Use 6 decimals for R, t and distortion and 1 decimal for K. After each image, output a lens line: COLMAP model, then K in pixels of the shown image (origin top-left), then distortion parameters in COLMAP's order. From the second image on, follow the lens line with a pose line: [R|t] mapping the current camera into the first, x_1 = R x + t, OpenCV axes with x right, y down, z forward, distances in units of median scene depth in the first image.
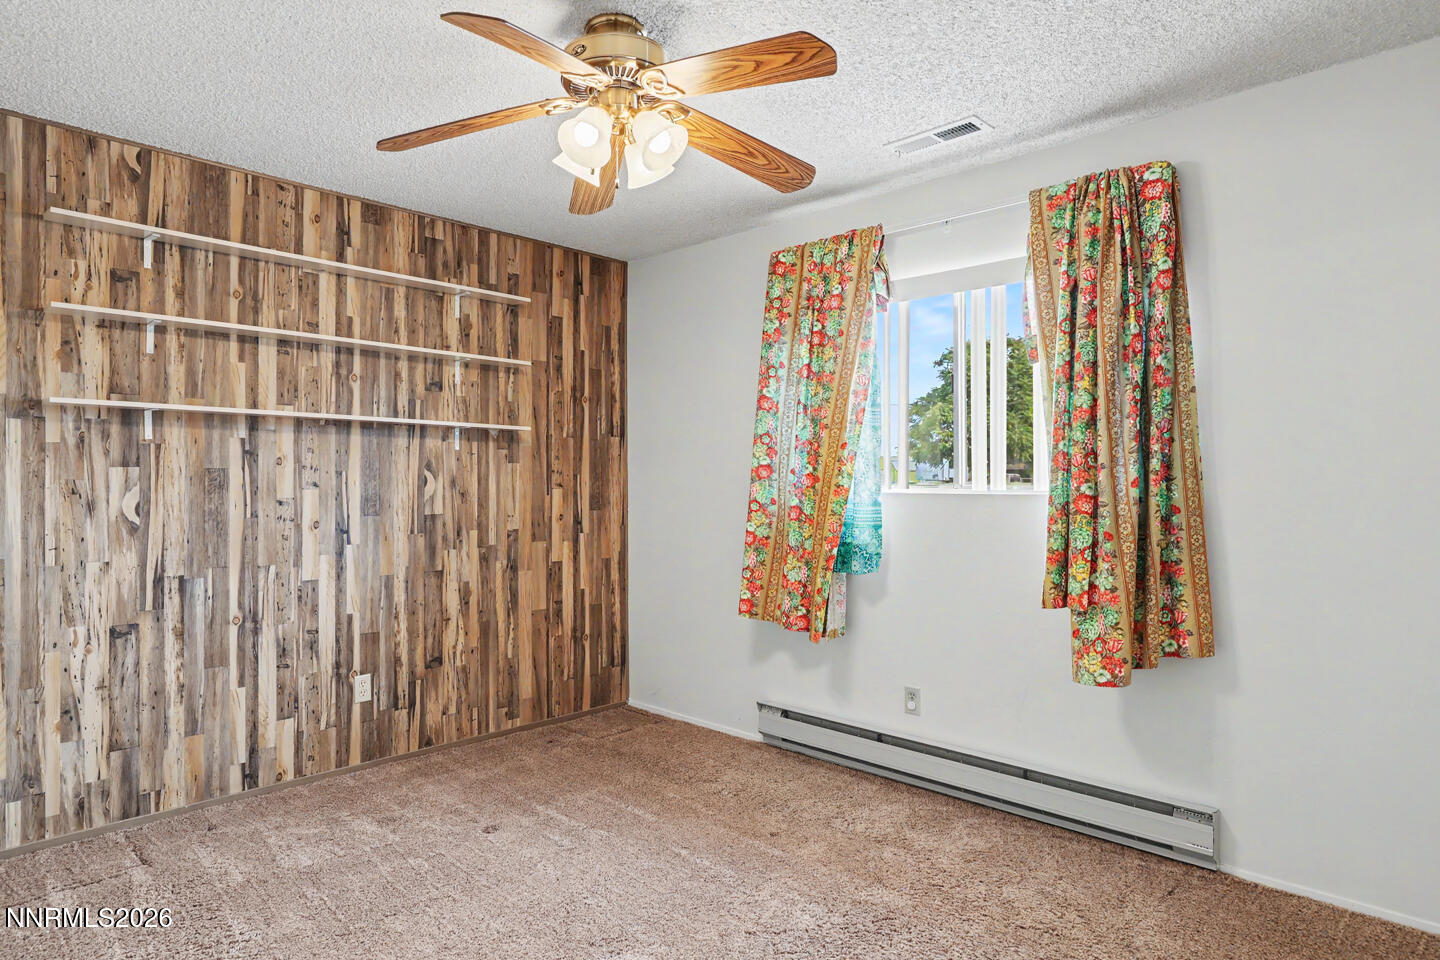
lens RADIAL K [[850.6, 0, 725.8], [0, 850.6, 475.5], [0, 0, 1]] dist [-0.001019, 0.000072]
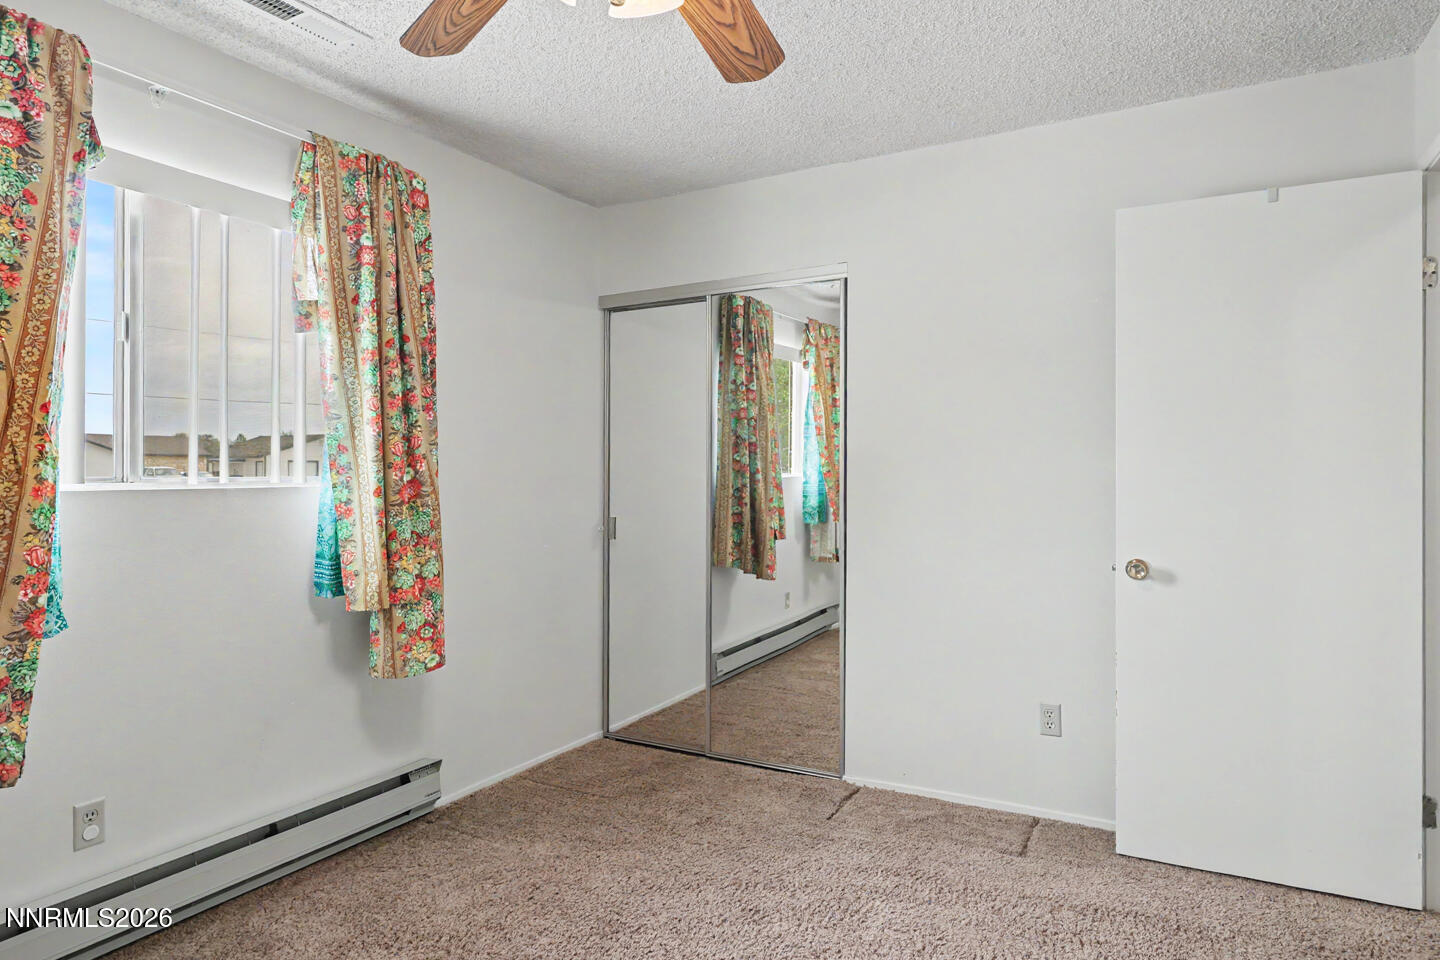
lens RADIAL K [[850.6, 0, 725.8], [0, 850.6, 475.5], [0, 0, 1]] dist [-0.001019, 0.000072]
pose [[-0.243575, 0.000198, 0.969882, -0.587046], [-0.001409, 0.999999, -0.000558, 0.010703], [-0.969881, -0.001503, -0.243575, 0.827419]]
